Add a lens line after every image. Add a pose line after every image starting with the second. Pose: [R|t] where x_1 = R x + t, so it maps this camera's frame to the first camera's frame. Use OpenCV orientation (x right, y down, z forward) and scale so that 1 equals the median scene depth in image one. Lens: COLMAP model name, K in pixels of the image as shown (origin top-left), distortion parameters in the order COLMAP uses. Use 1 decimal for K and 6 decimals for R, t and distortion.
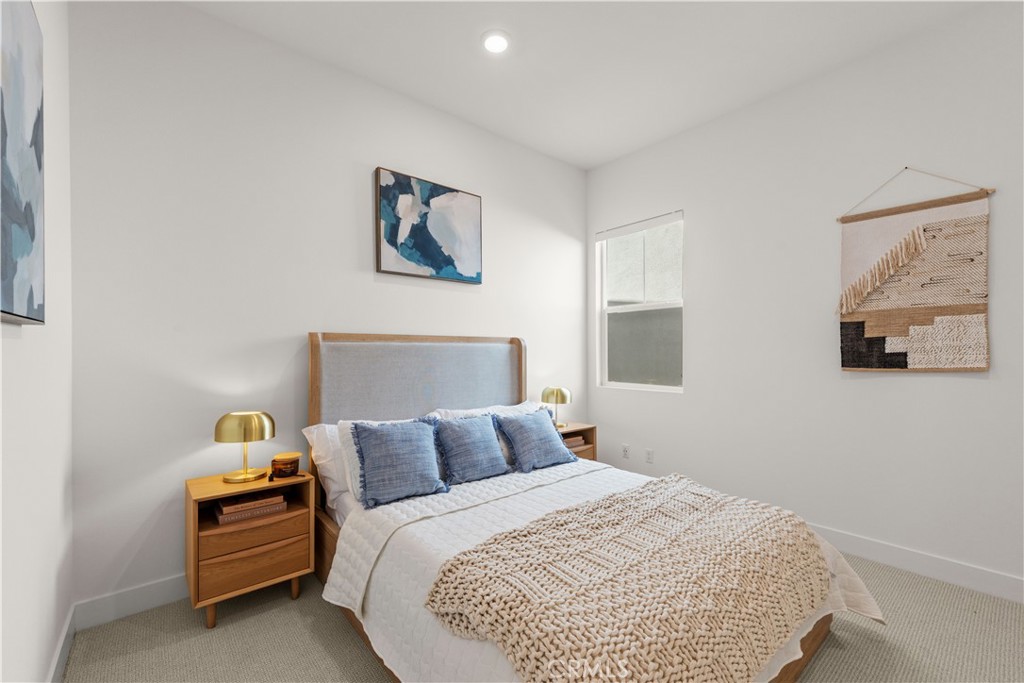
lens RADIAL K [[428.7, 0, 513.3], [0, 428.7, 348.1], [0, 0, 1]] dist [0.014476, 0.000046]
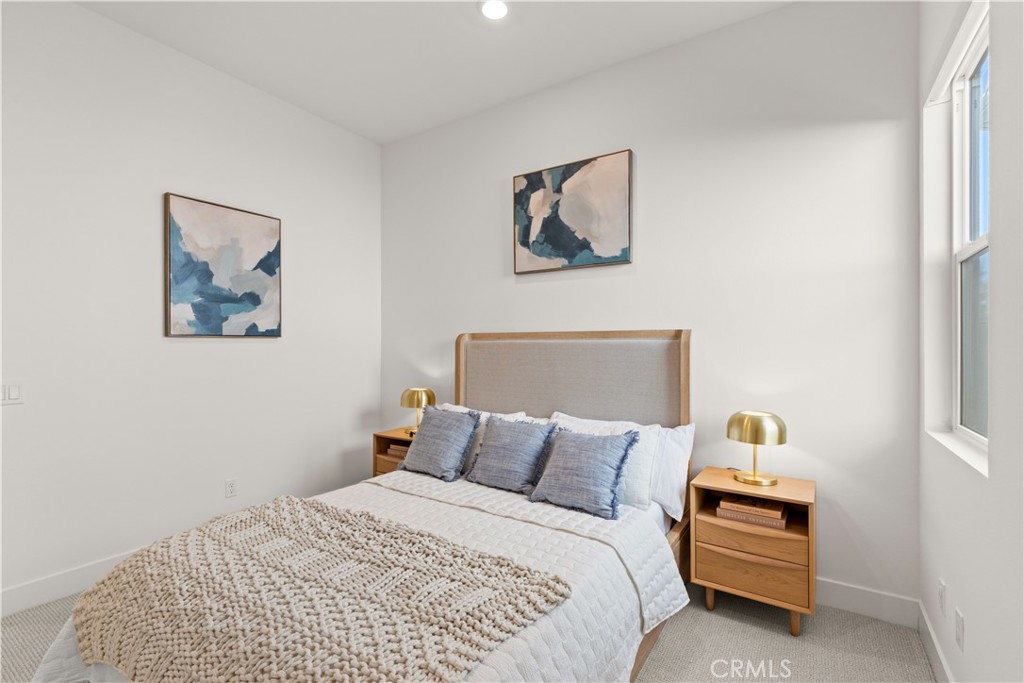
lens RADIAL K [[464.7, 0, 511.4], [0, 464.7, 343.2], [0, 0, 1]] dist [0.010831, -0.003376]
pose [[0.280795, -0.006690, -0.959744, 0.743233], [0.002158, 0.999978, -0.006339, 0.000828], [0.959765, -0.000291, 0.280803, 0.624695]]
